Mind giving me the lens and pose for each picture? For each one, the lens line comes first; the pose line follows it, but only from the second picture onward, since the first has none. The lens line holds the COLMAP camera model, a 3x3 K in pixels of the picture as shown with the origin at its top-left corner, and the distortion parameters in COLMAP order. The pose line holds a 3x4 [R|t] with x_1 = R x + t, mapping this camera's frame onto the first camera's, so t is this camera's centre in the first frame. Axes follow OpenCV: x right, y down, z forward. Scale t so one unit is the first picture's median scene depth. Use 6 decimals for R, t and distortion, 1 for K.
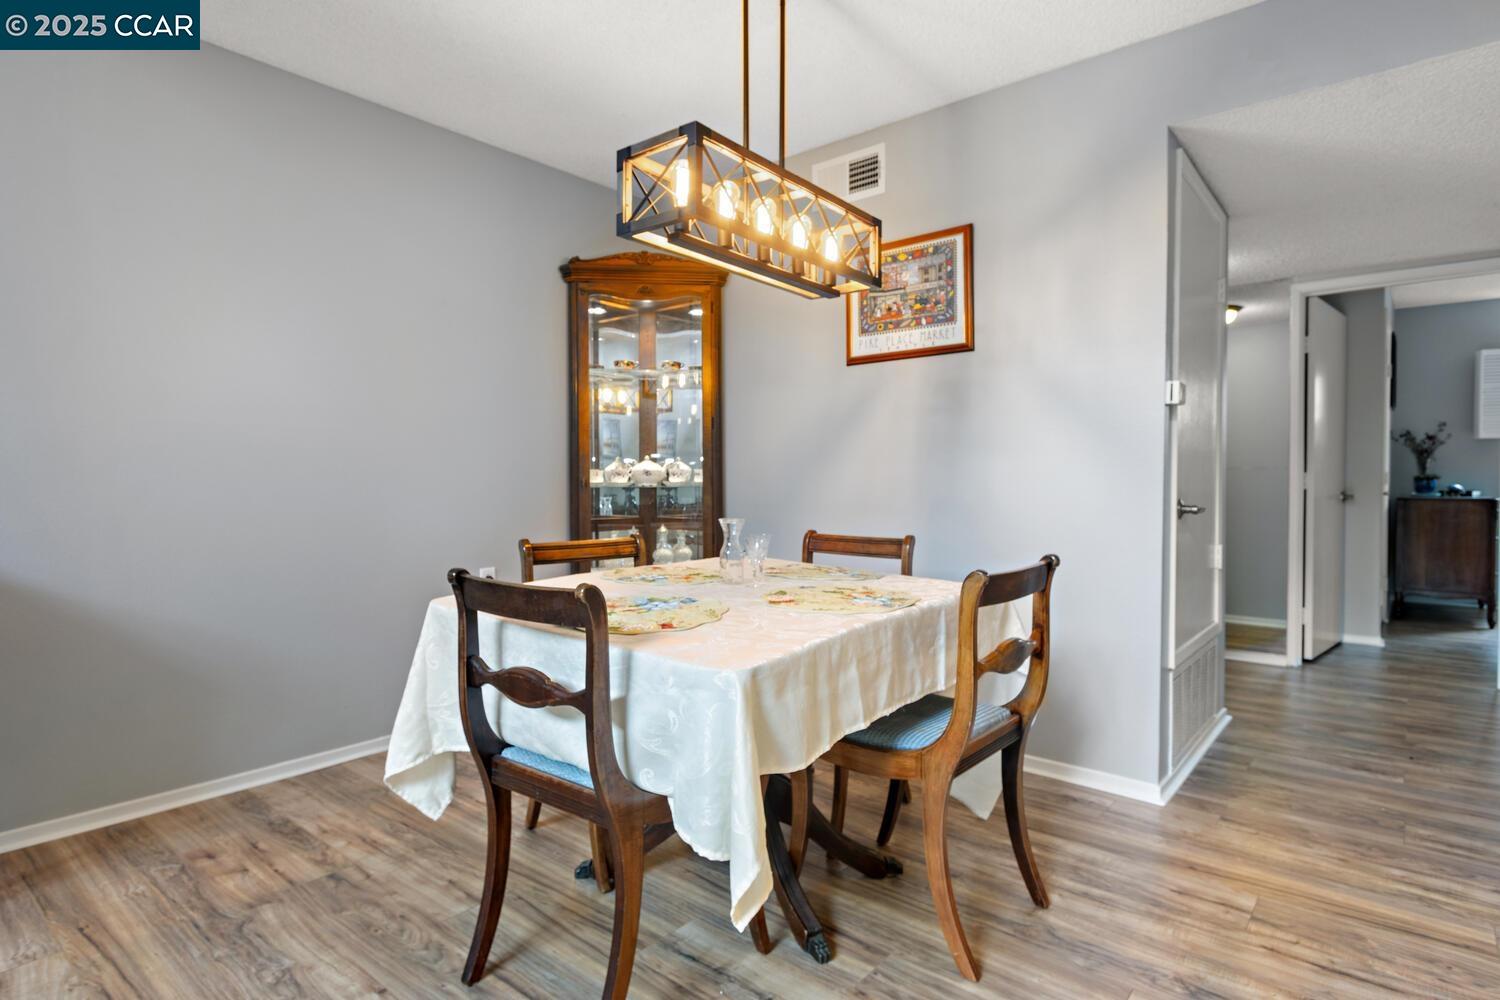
lens RADIAL K [[801.1, 0, 750.0], [0, 801.1, 500.0], [0, 0, 1]] dist [-0.001715, -0.000926]
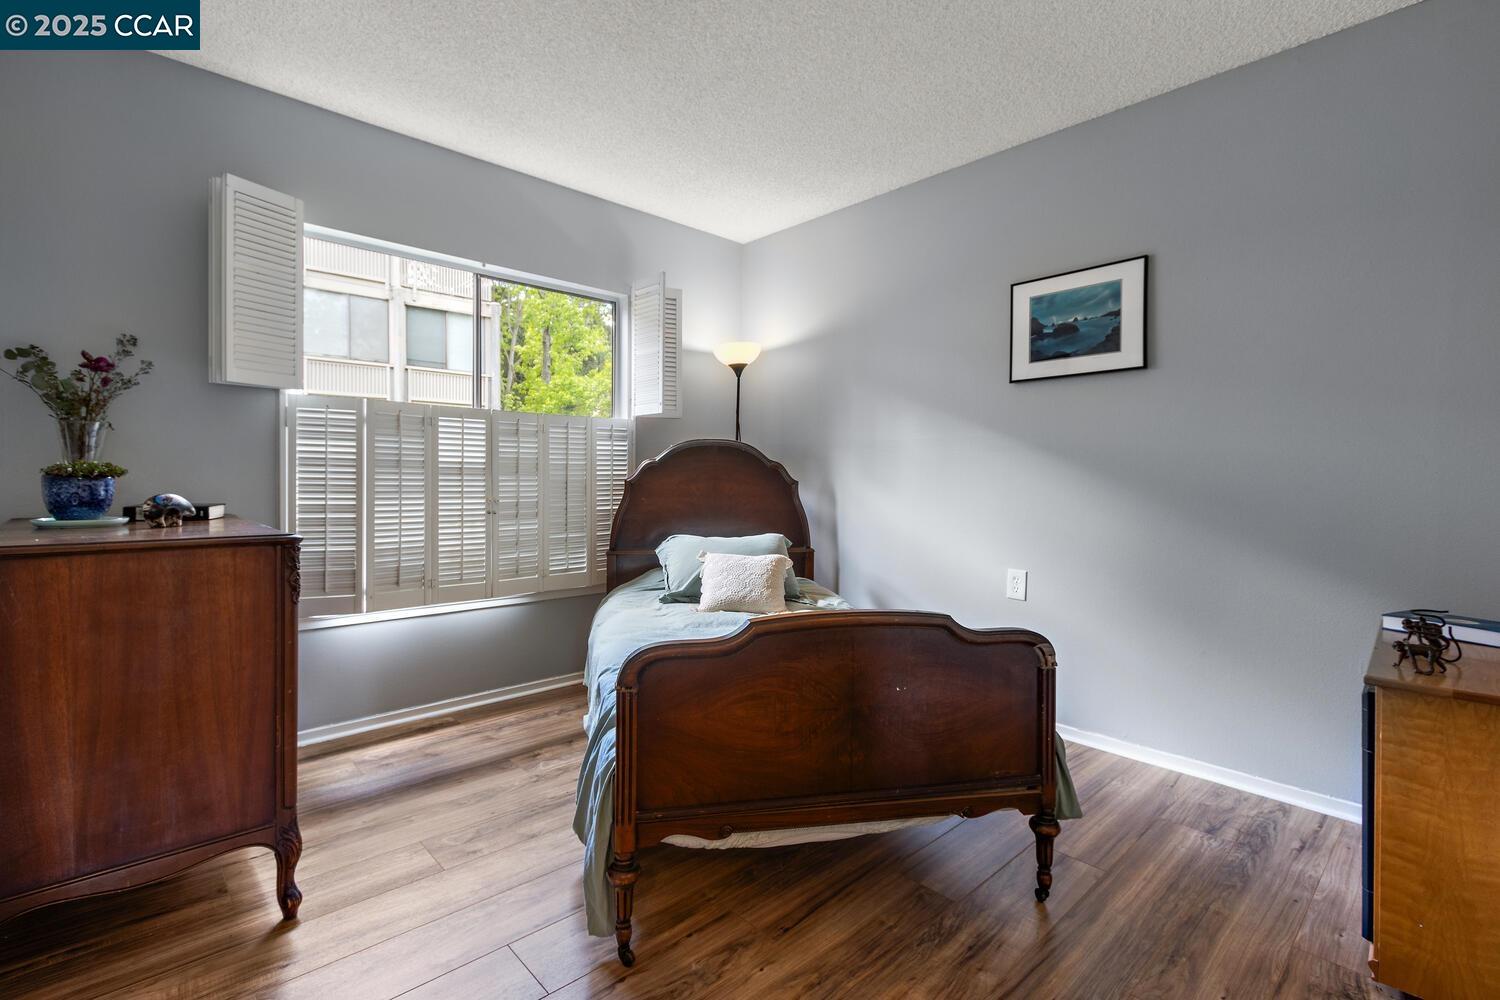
lens RADIAL K [[687.1, 0, 747.9], [0, 687.1, 483.1], [0, 0, 1]] dist [0.000116, -0.000074]
pose [[0.125239, -0.004957, 0.992114, 0.591754], [0.020545, 0.999786, 0.002402, -0.018259], [-0.991914, 0.020082, 0.125314, 0.683796]]
